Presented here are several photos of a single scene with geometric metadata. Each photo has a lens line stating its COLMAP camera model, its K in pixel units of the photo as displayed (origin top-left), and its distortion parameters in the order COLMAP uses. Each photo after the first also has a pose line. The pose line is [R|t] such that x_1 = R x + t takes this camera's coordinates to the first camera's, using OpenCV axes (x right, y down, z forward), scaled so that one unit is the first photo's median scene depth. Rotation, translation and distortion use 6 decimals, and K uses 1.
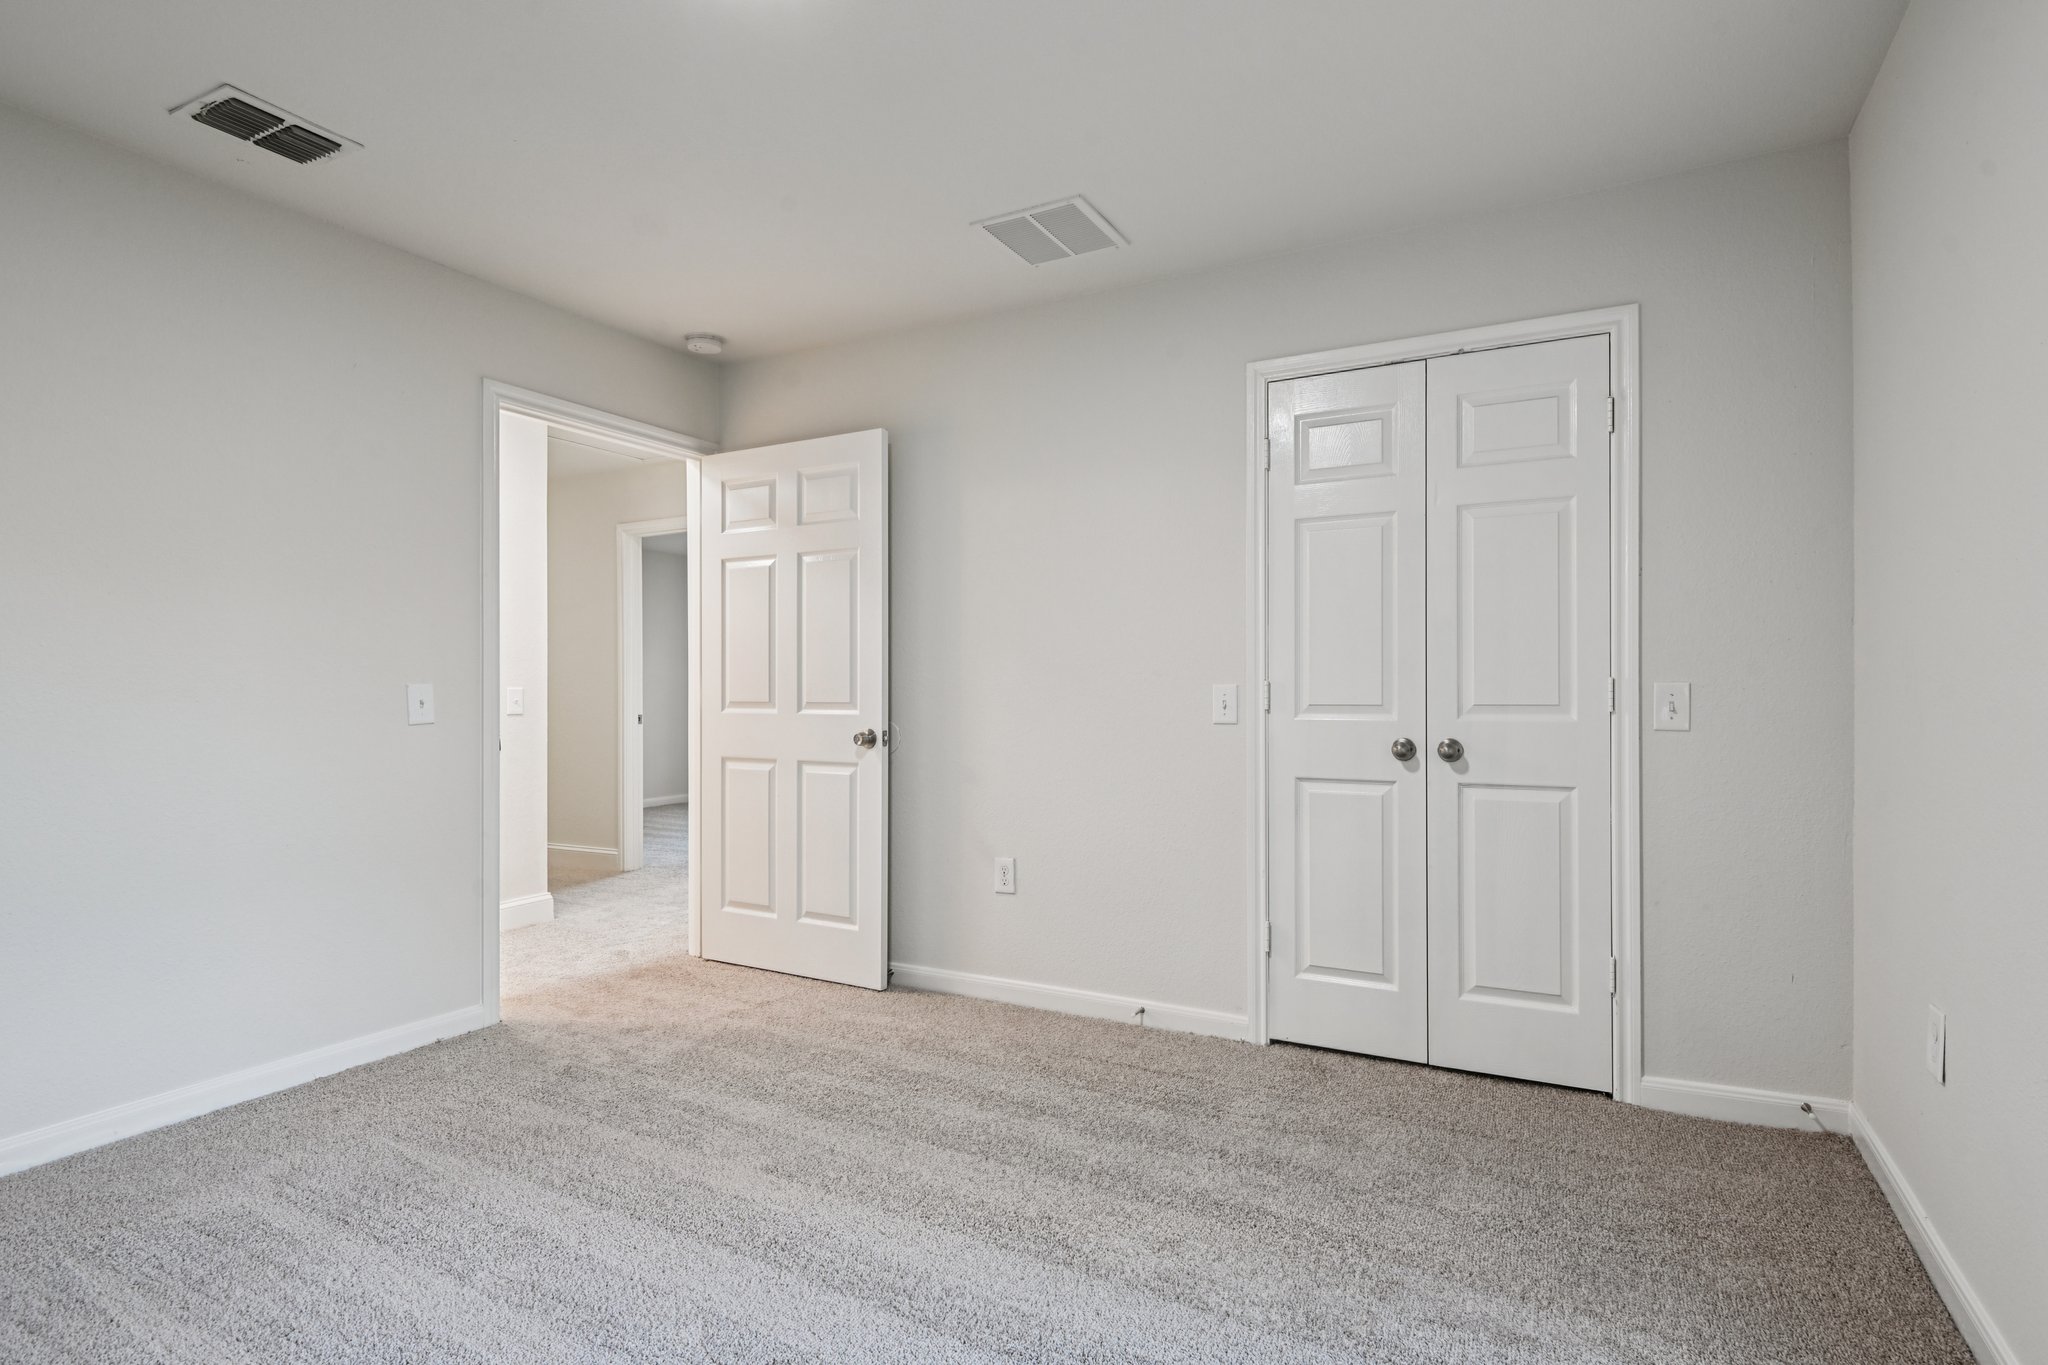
lens RADIAL K [[1038.6, 0, 1029.1], [0, 1038.6, 693.2], [0, 0, 1]] dist [-0.002760, -0.000337]
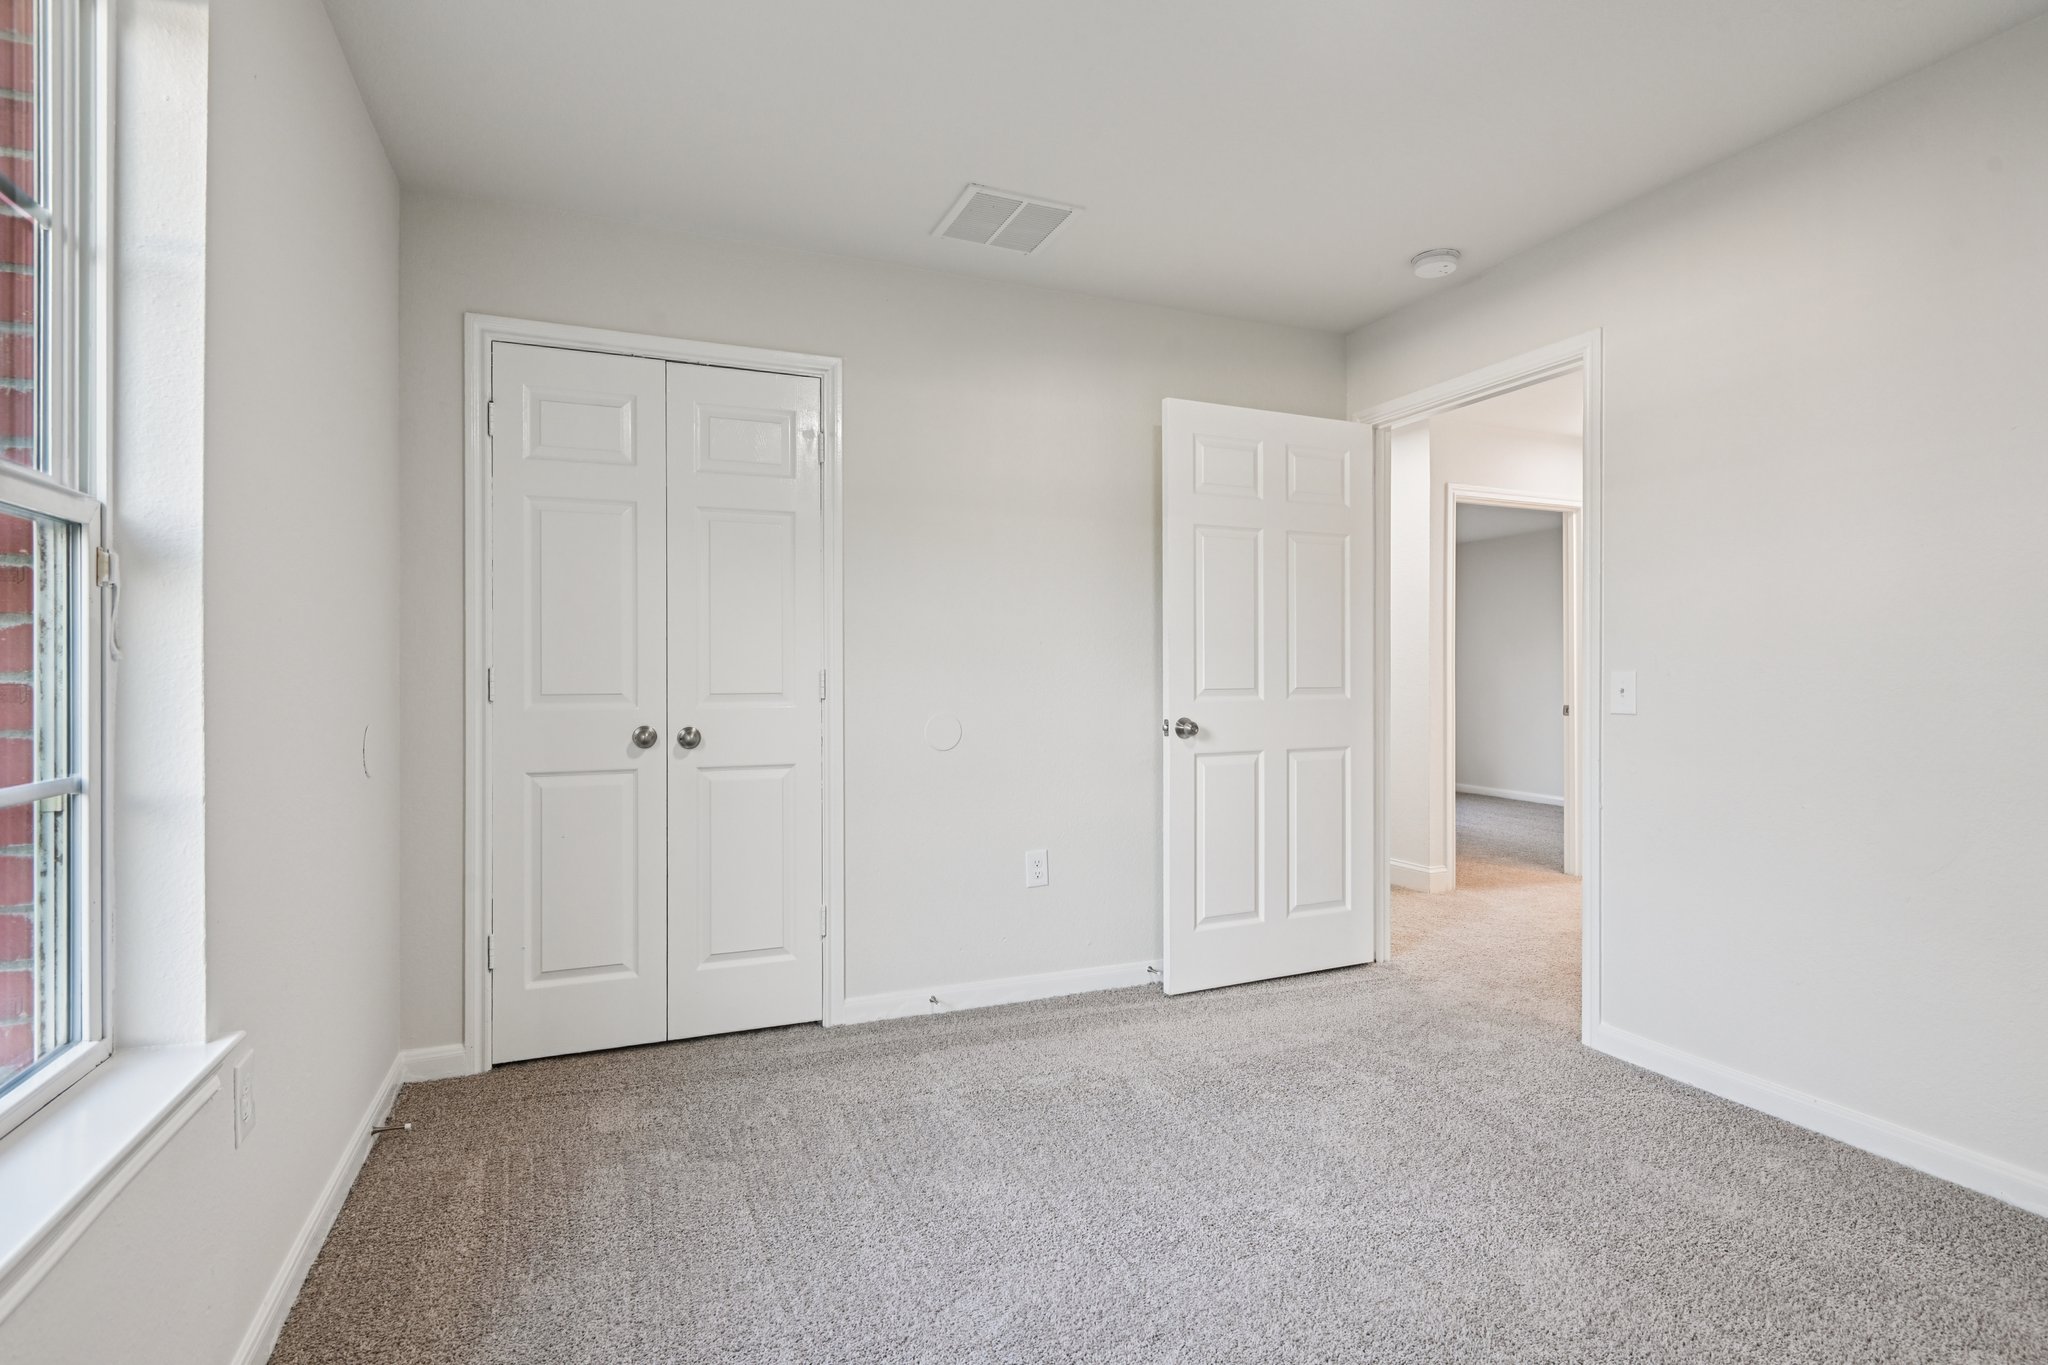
lens RADIAL K [[1008.8, 0, 1024.0], [0, 1008.8, 682.5], [0, 0, 1]] dist [-0.002806, -0.001777]
pose [[0.620514, -0.002146, 0.784193, -0.198607], [0.002181, 0.999997, 0.001010, -0.000007], [-0.784192, 0.001084, 0.620517, 0.108652]]
